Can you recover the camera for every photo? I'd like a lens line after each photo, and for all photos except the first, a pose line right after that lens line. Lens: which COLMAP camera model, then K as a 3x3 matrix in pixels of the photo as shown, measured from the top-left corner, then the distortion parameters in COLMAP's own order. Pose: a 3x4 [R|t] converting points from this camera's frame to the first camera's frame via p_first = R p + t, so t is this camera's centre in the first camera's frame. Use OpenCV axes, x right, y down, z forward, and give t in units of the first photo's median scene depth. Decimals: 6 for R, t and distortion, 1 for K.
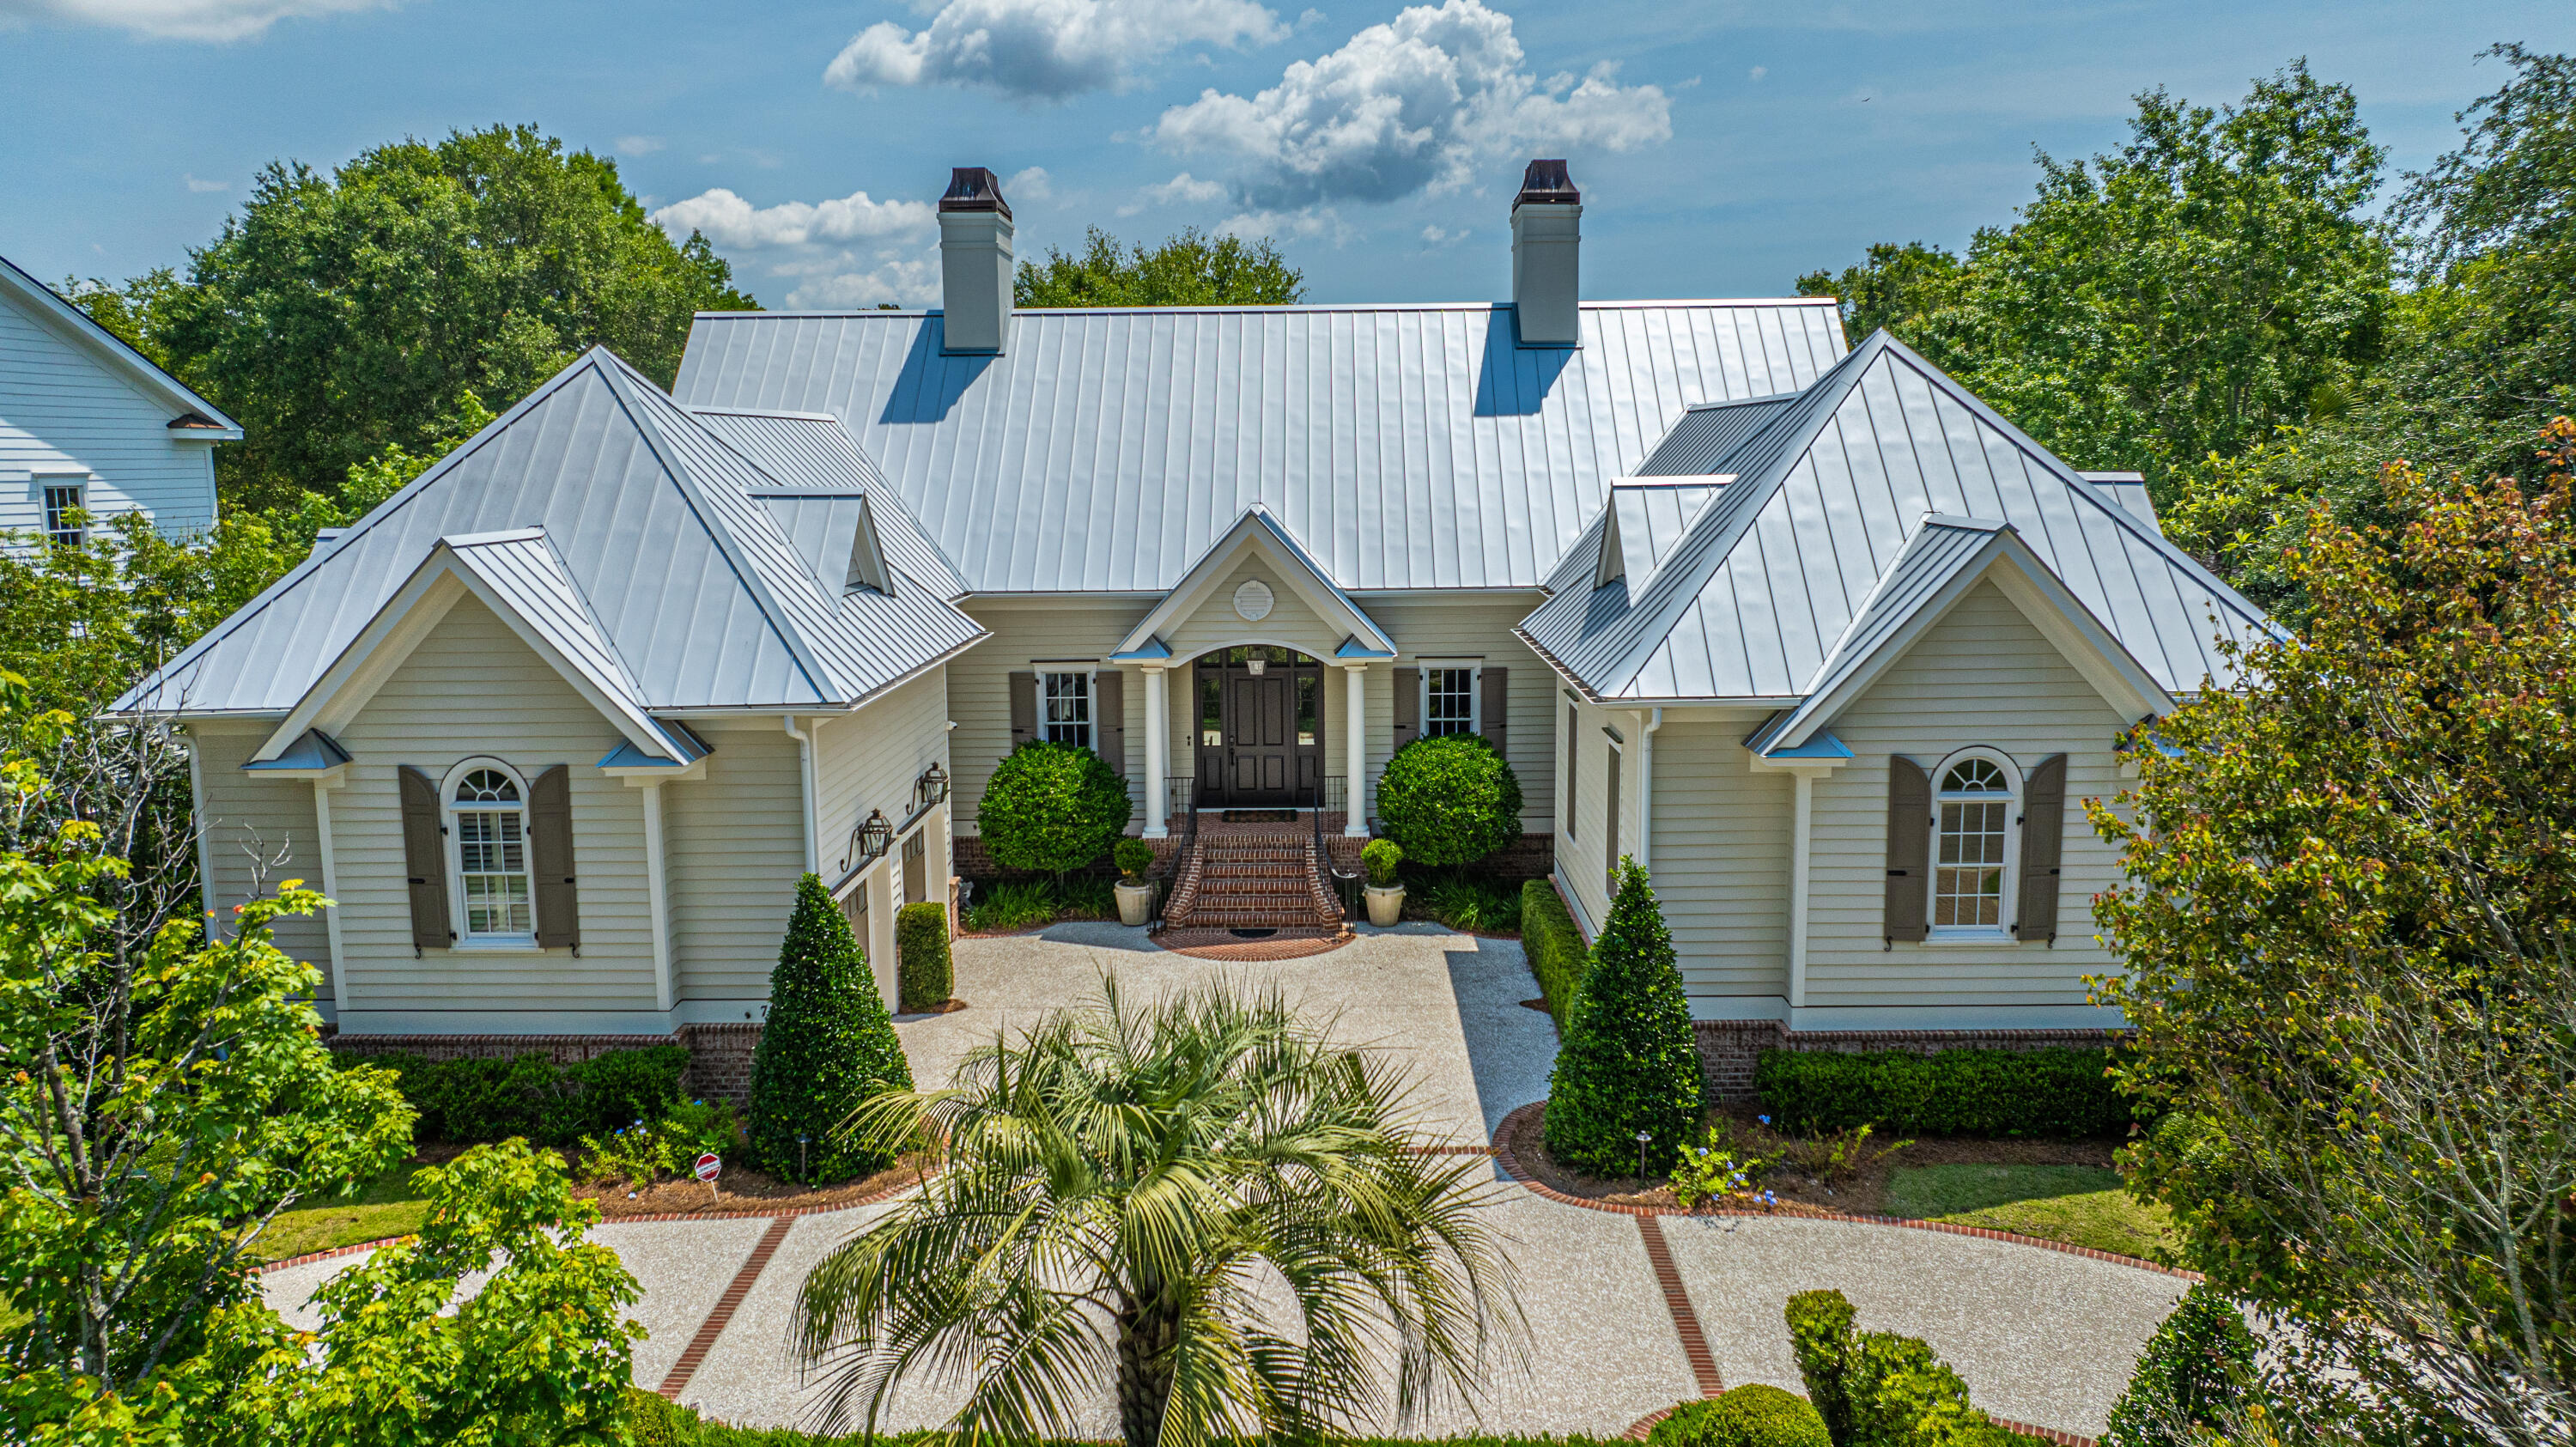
lens RADIAL K [[1801.5, 0, 1288.0], [0, 1801.5, 723.5], [0, 0, 1]] dist [-0.008794, -0.033839]
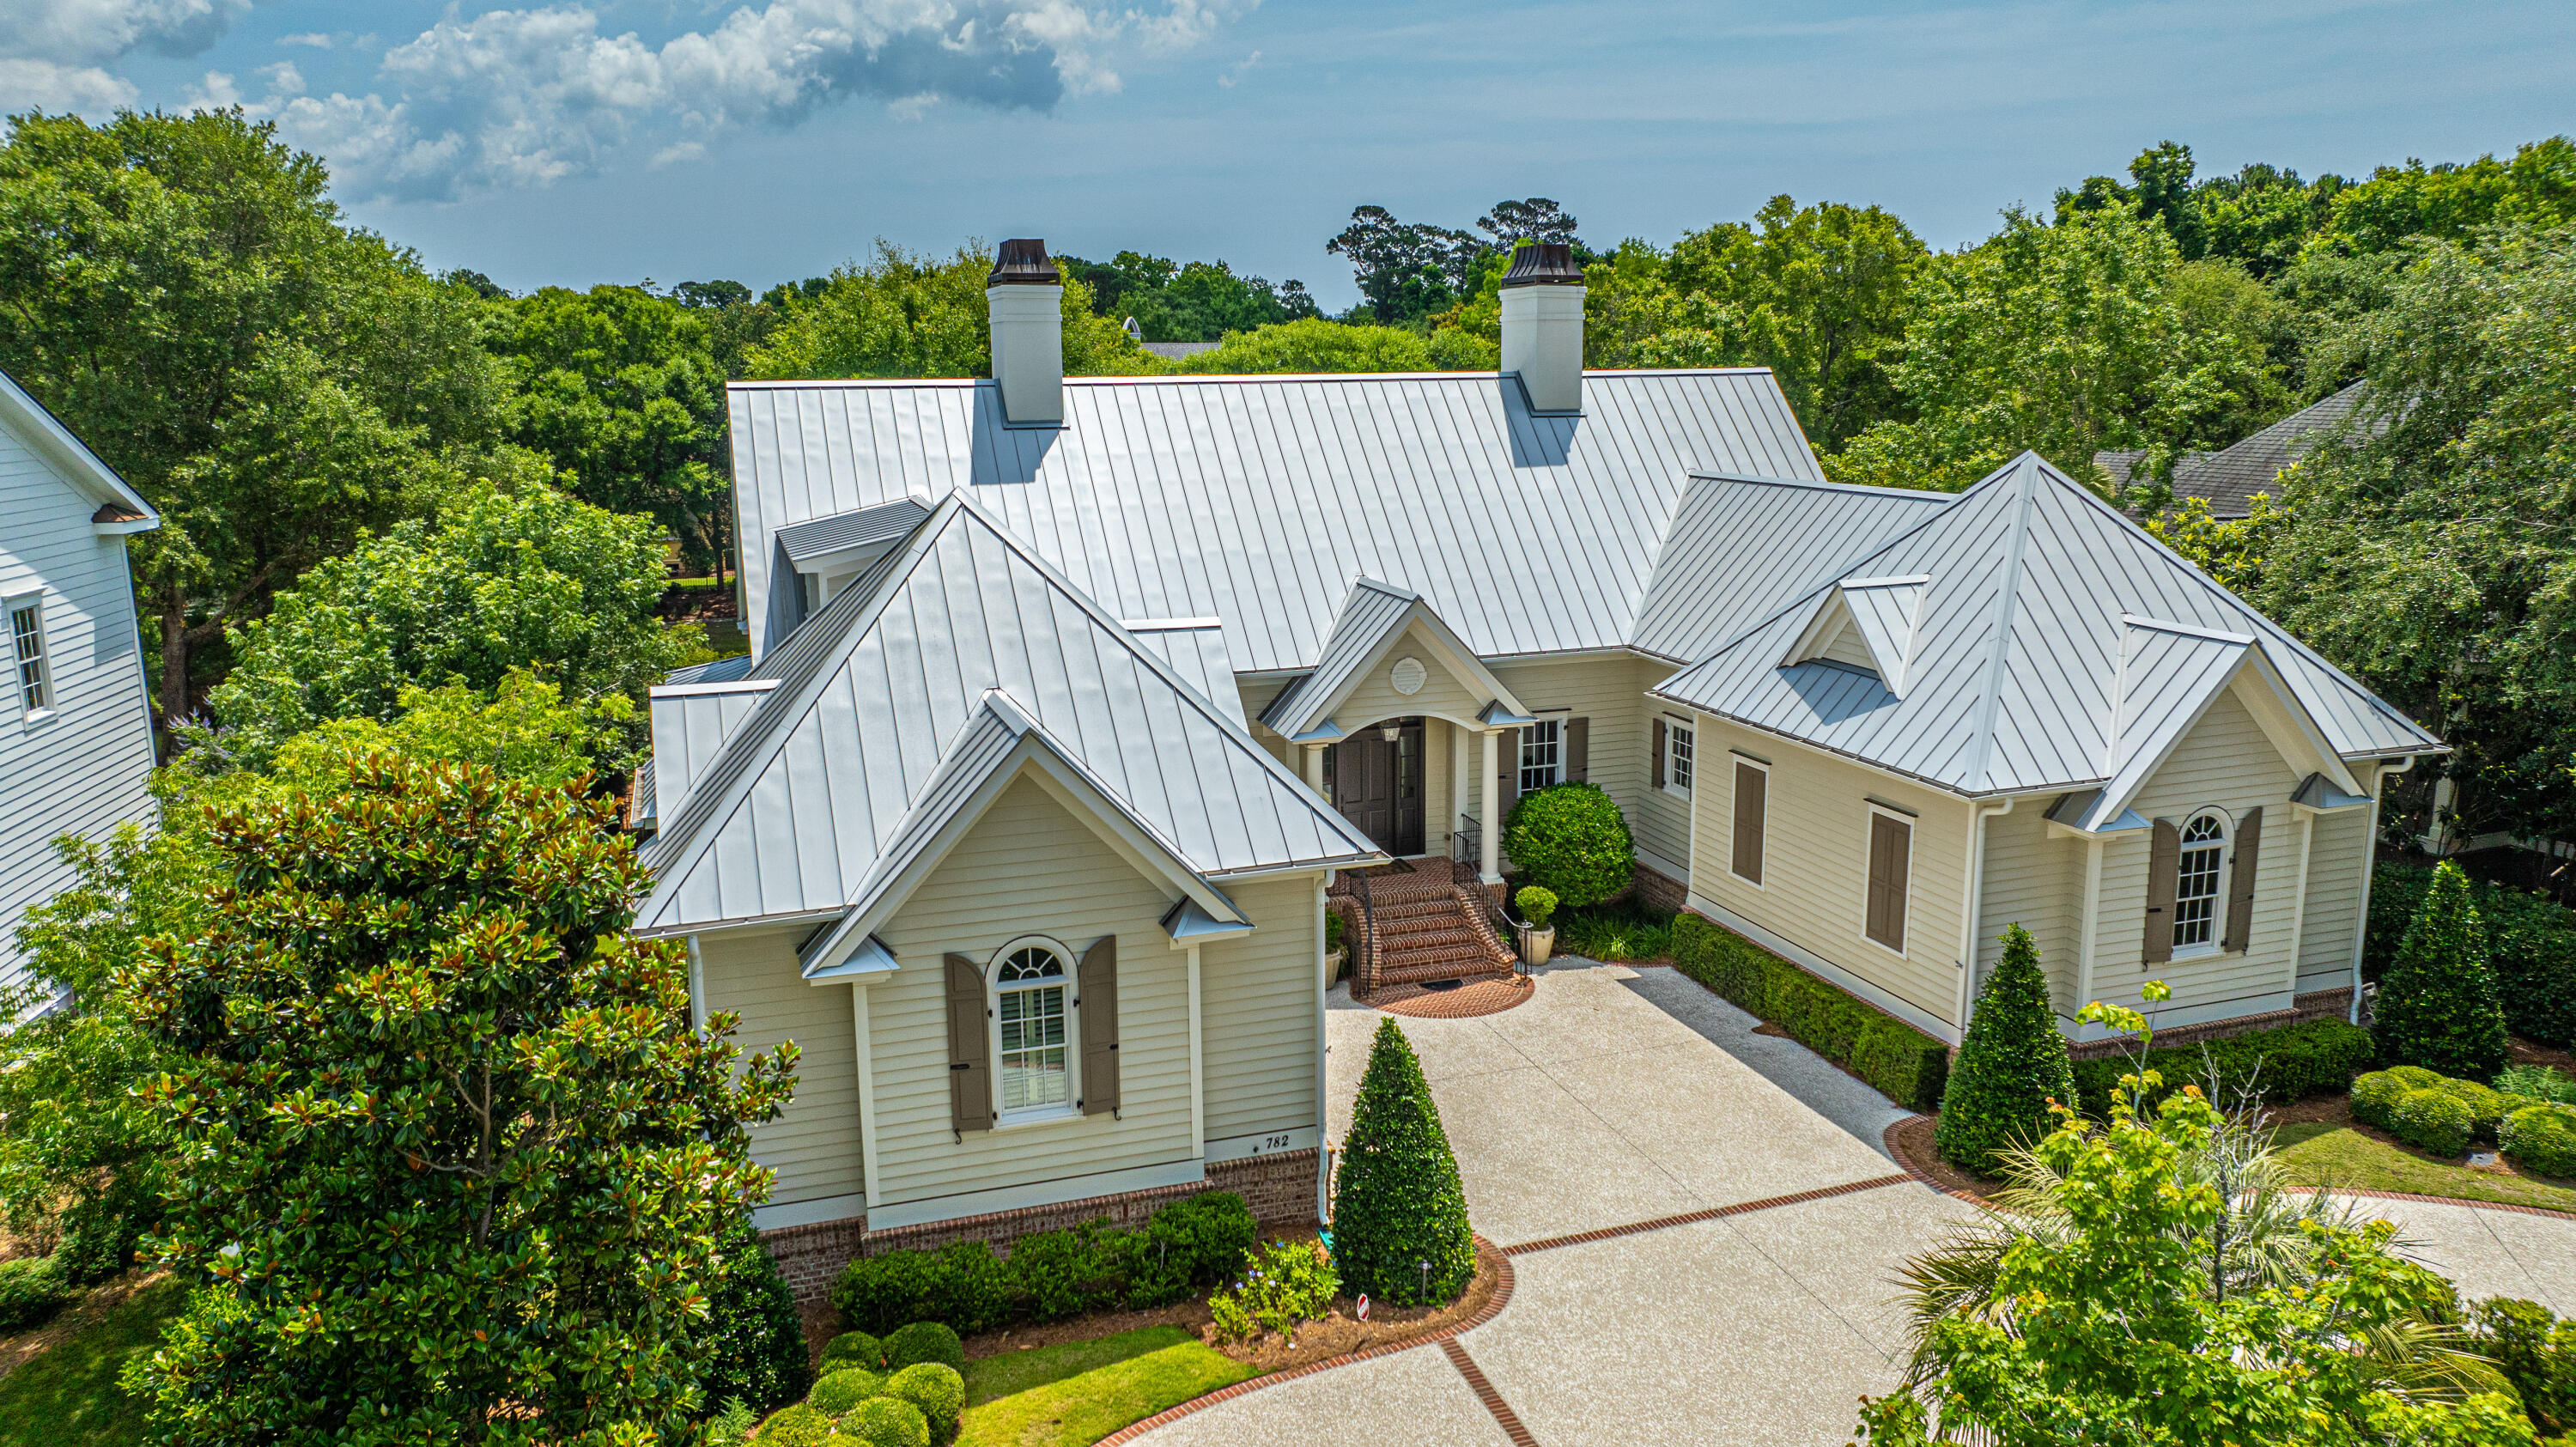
lens RADIAL K [[1802.9, 0, 1288.0], [0, 1802.9, 723.5], [0, 0, 1]] dist [-0.021038, 0.001935]
pose [[0.942906, -0.065798, 0.326495, -0.544811], [0.051688, 0.997323, 0.051714, -0.123221], [-0.329024, -0.031885, 0.943783, 0.013939]]
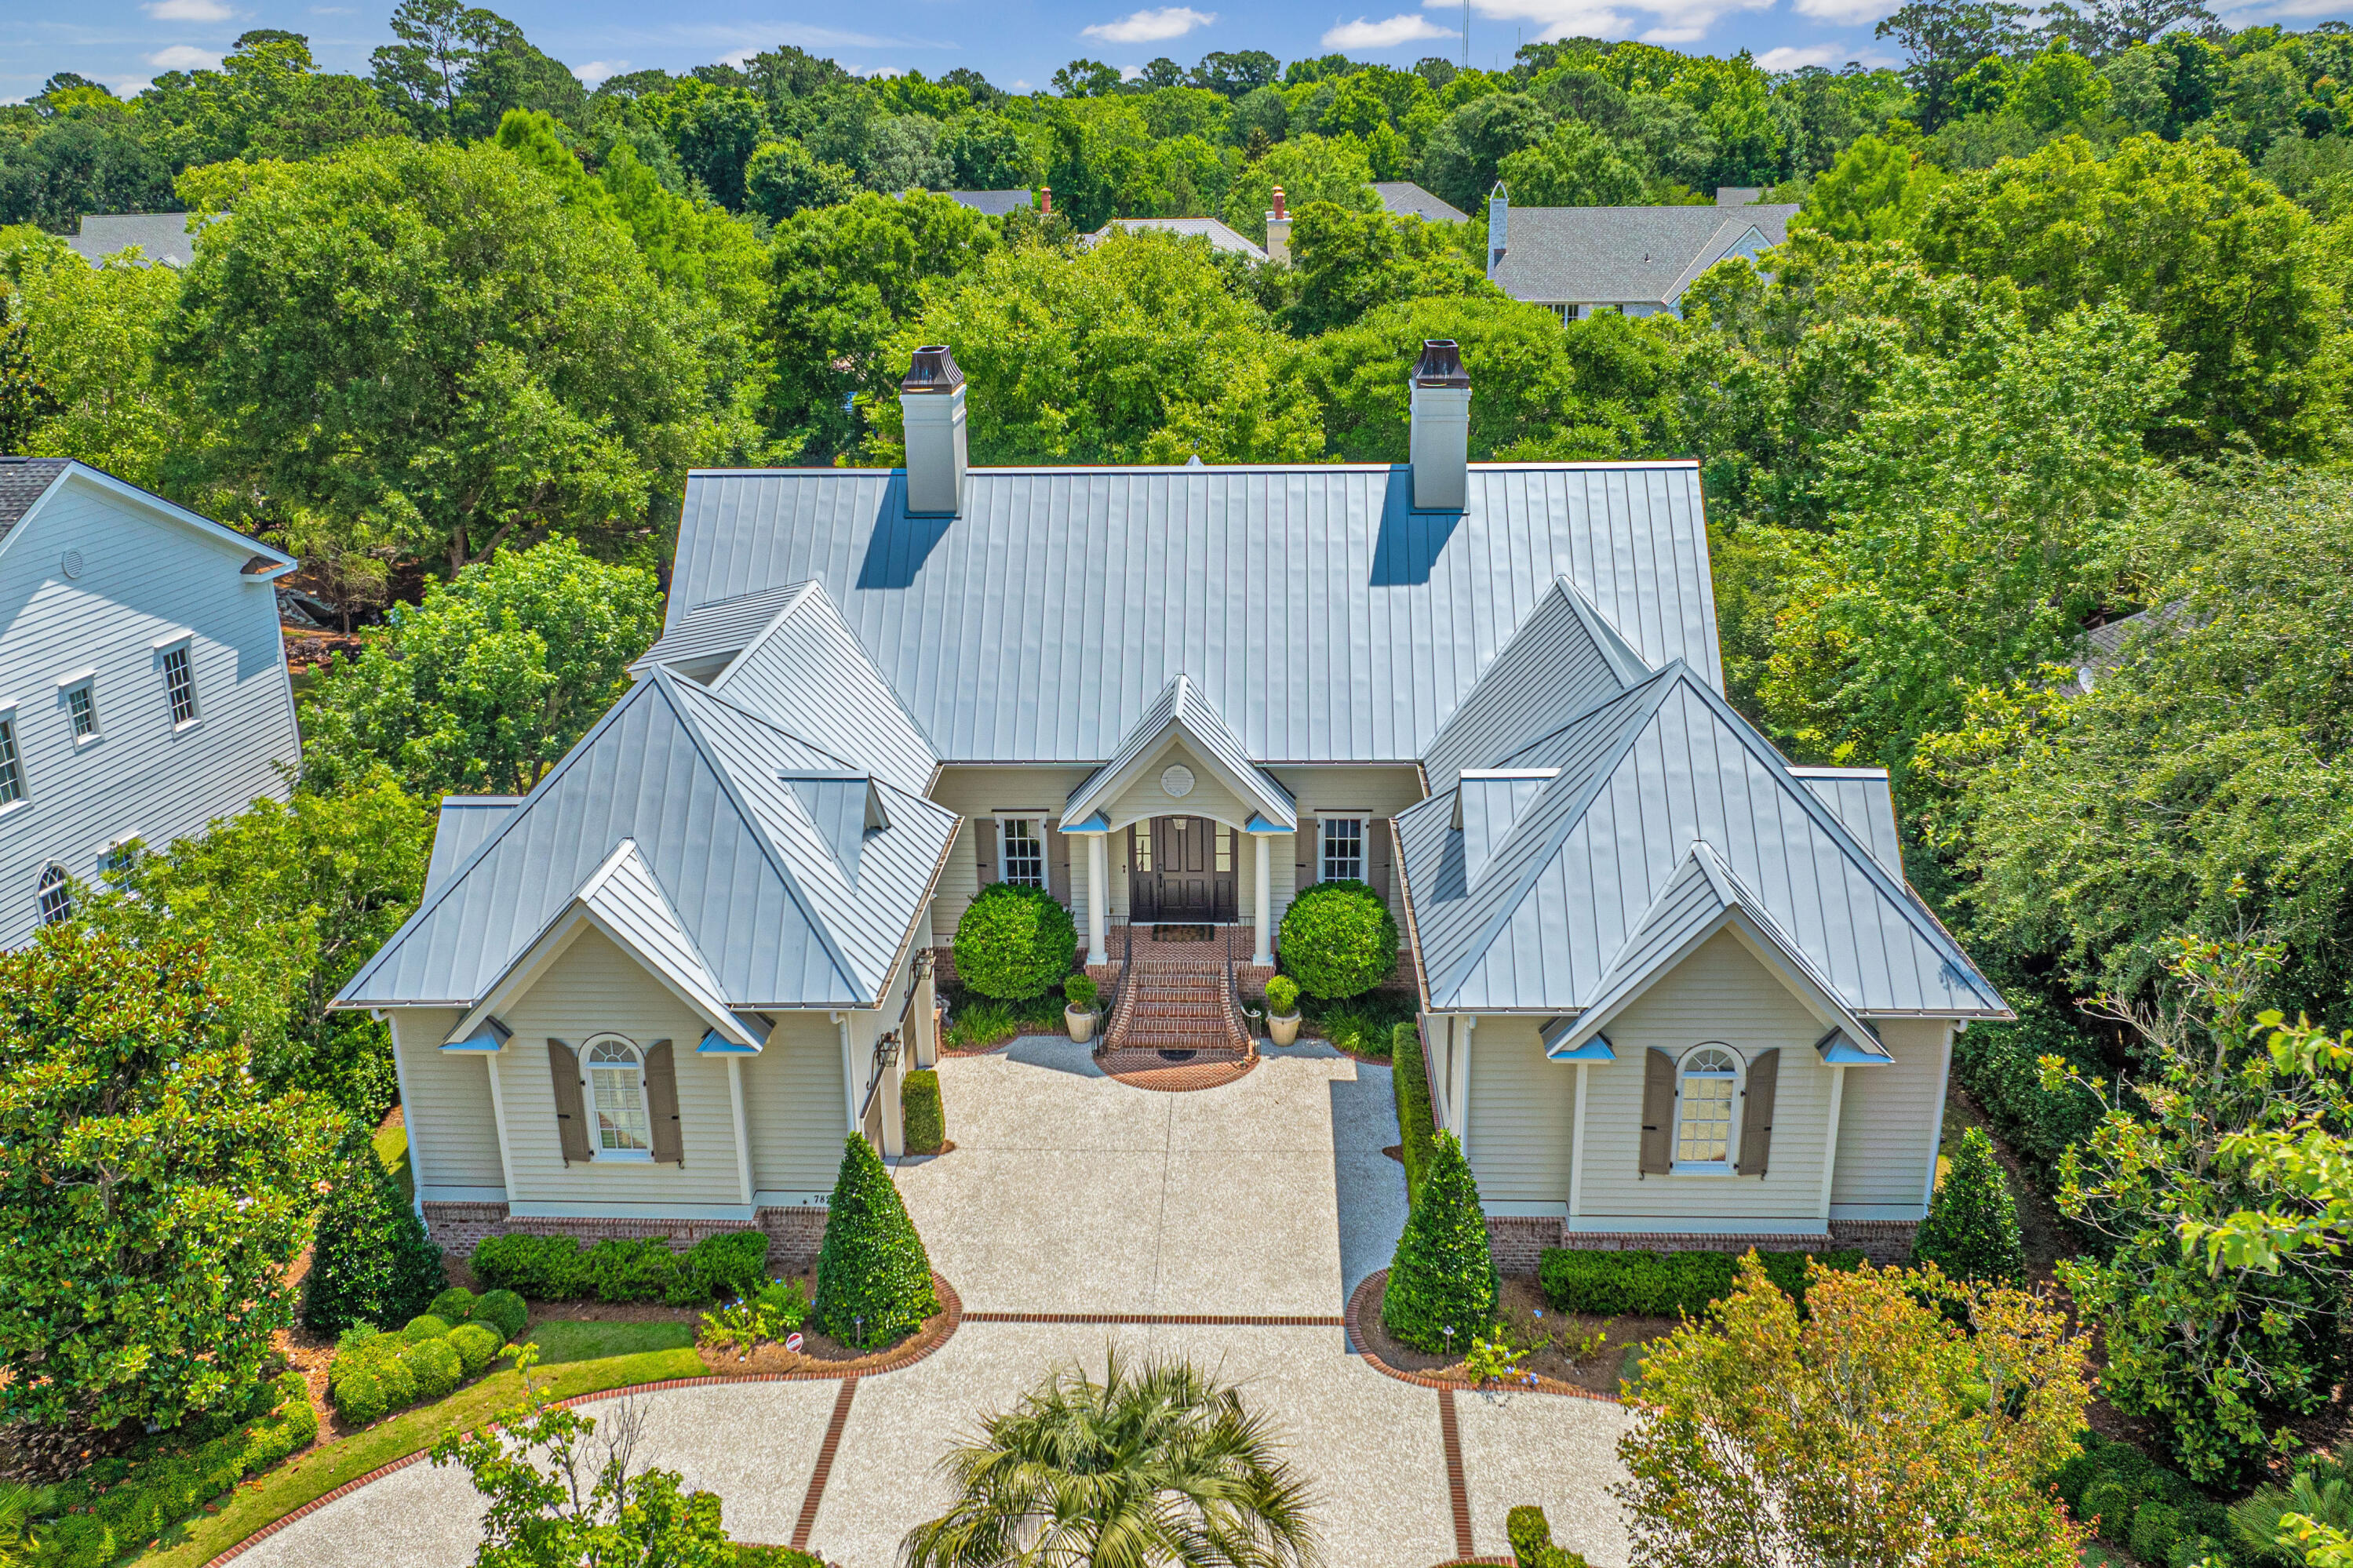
lens RADIAL K [[1953.1, 0, 1156.9], [0, 1953.1, 780.9], [0, 0, 1]] dist [-0.017335, -0.006120]
pose [[0.999373, 0.003985, -0.035194, 0.015979], [0.002344, 0.984029, 0.177991, -0.373113], [0.035342, -0.177962, 0.983402, -0.350510]]
